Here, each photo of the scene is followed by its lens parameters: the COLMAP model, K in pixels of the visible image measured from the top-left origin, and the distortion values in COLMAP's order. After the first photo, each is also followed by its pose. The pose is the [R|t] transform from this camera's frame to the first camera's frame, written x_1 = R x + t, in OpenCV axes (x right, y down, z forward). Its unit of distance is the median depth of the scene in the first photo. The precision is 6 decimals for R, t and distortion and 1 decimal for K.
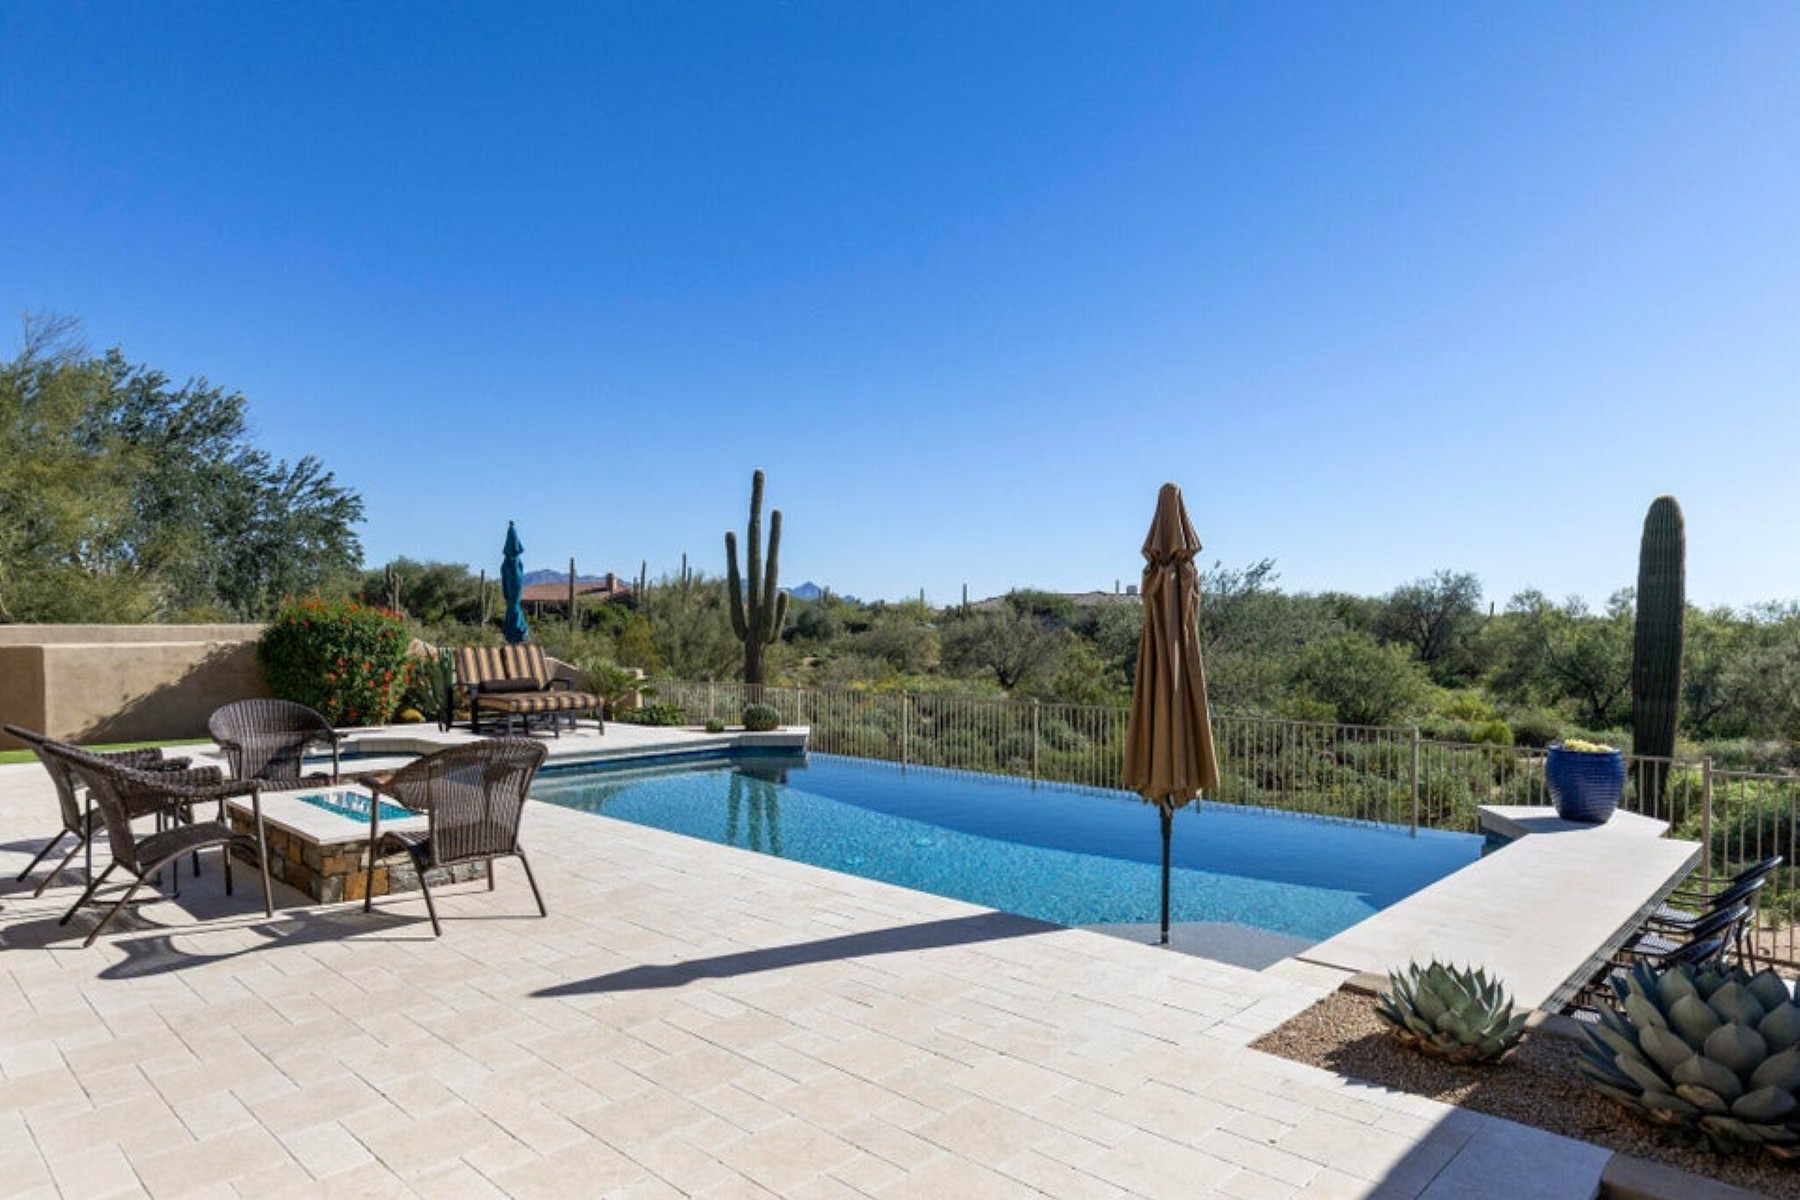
lens RADIAL K [[1081.9, 0, 898.9], [0, 1081.9, 644.3], [0, 0, 1]] dist [-0.003284, -0.003257]
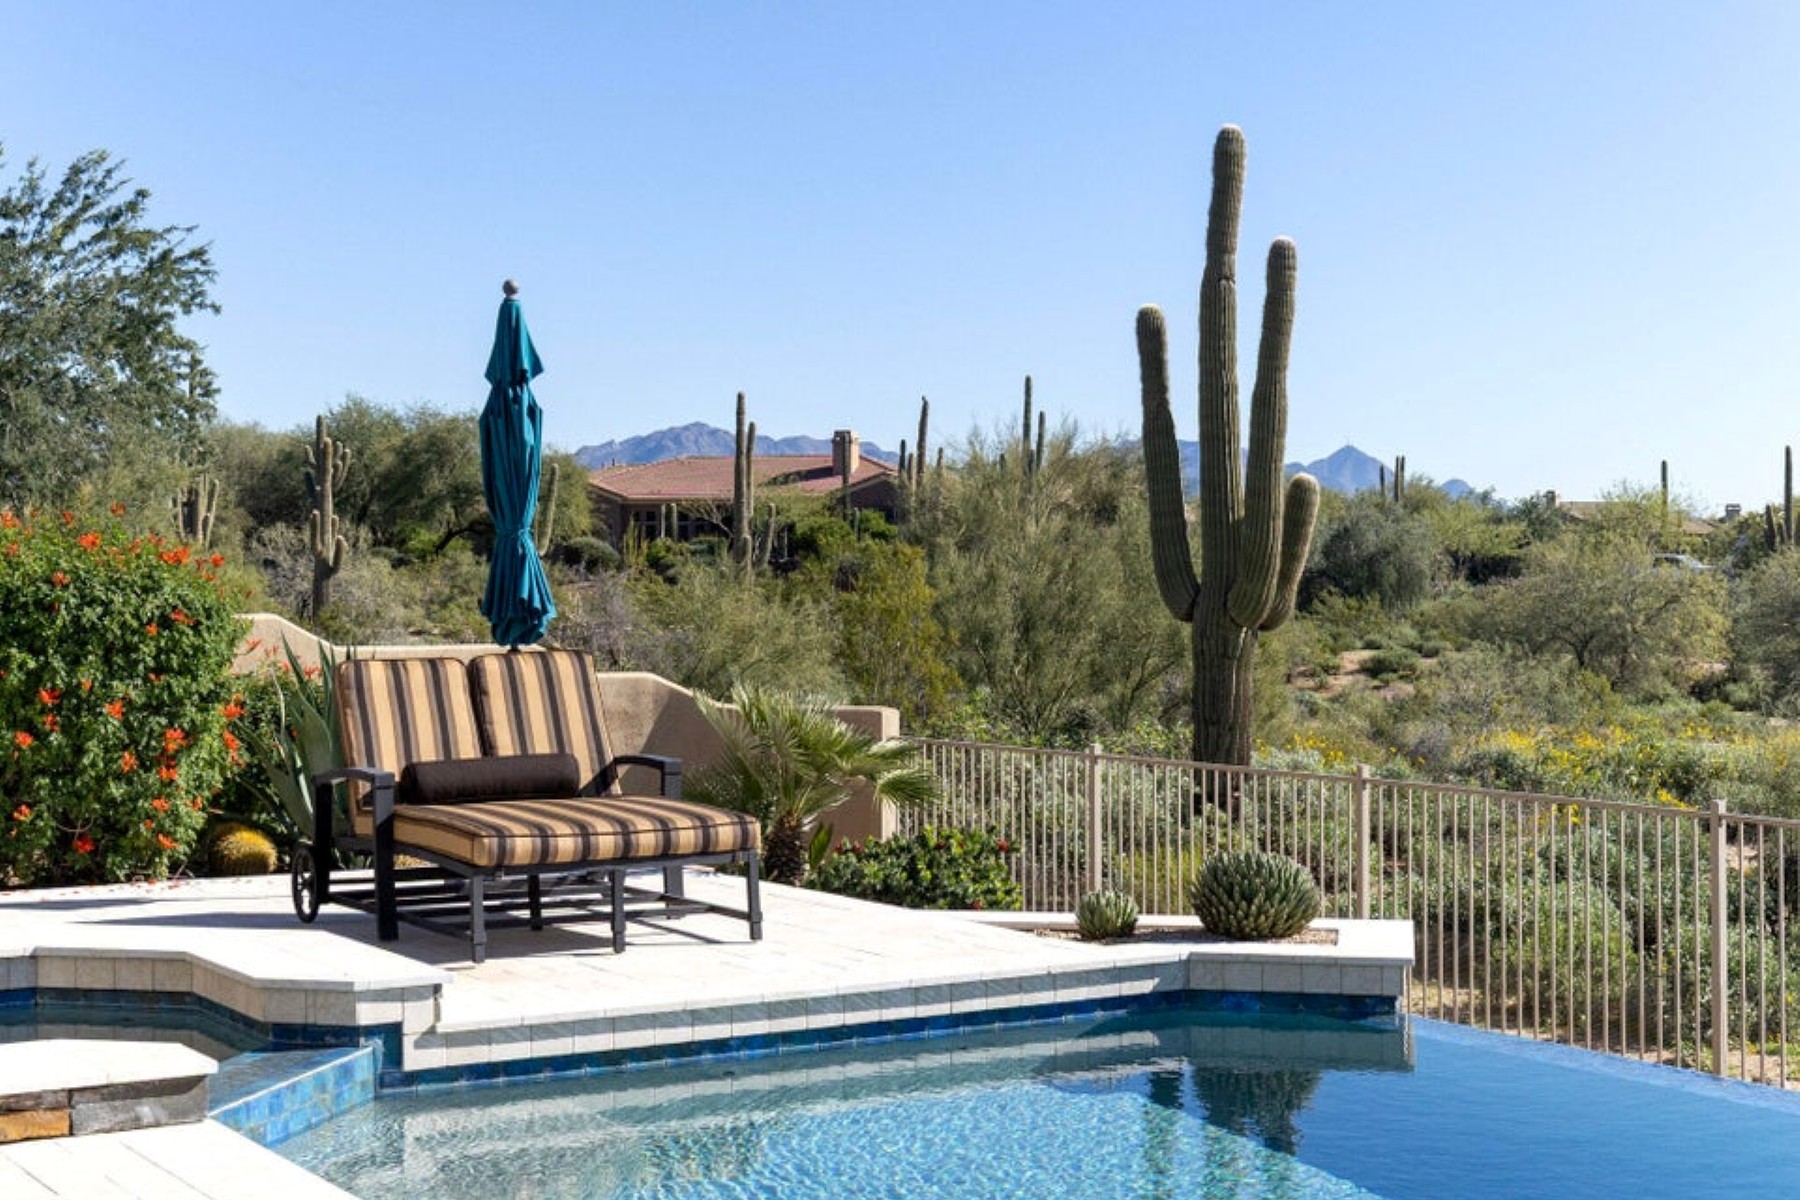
lens RADIAL K [[2787.7, 0, 897.6], [0, 2787.7, 585.4], [0, 0, 1]] dist [-0.122519, 0.000000]
pose [[0.970454, -0.001772, -0.241280, -0.017297], [-0.000084, 0.999970, -0.007681, -0.006763], [0.241287, 0.007474, 0.970425, 0.101937]]
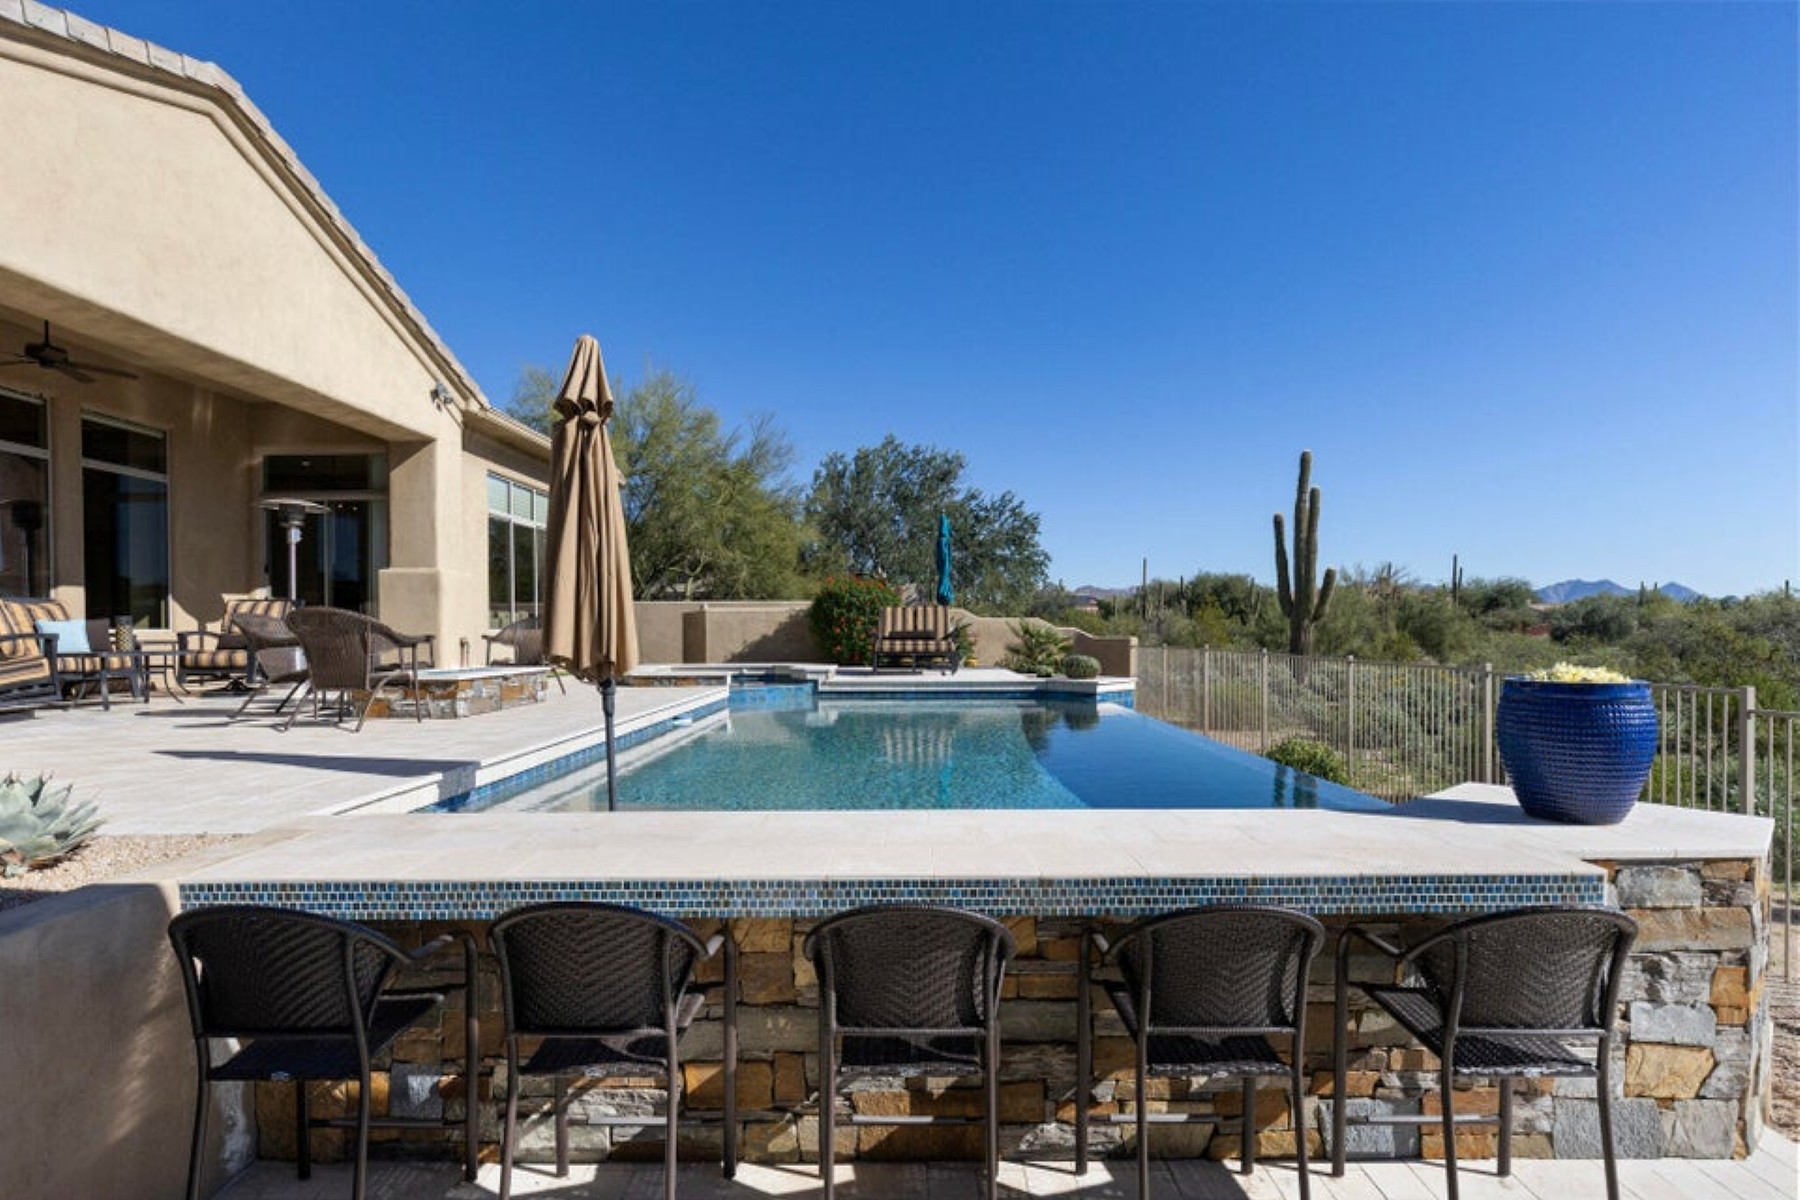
lens RADIAL K [[889.0, 0, 901.7], [0, 889.0, 615.5], [0, 0, 1]] dist [0.004741, 0.000133]
pose [[0.693604, -0.011854, -0.720259, 0.190449], [-0.013047, 0.999494, -0.029013, 0.022072], [0.720238, 0.029521, 0.693098, 0.126422]]
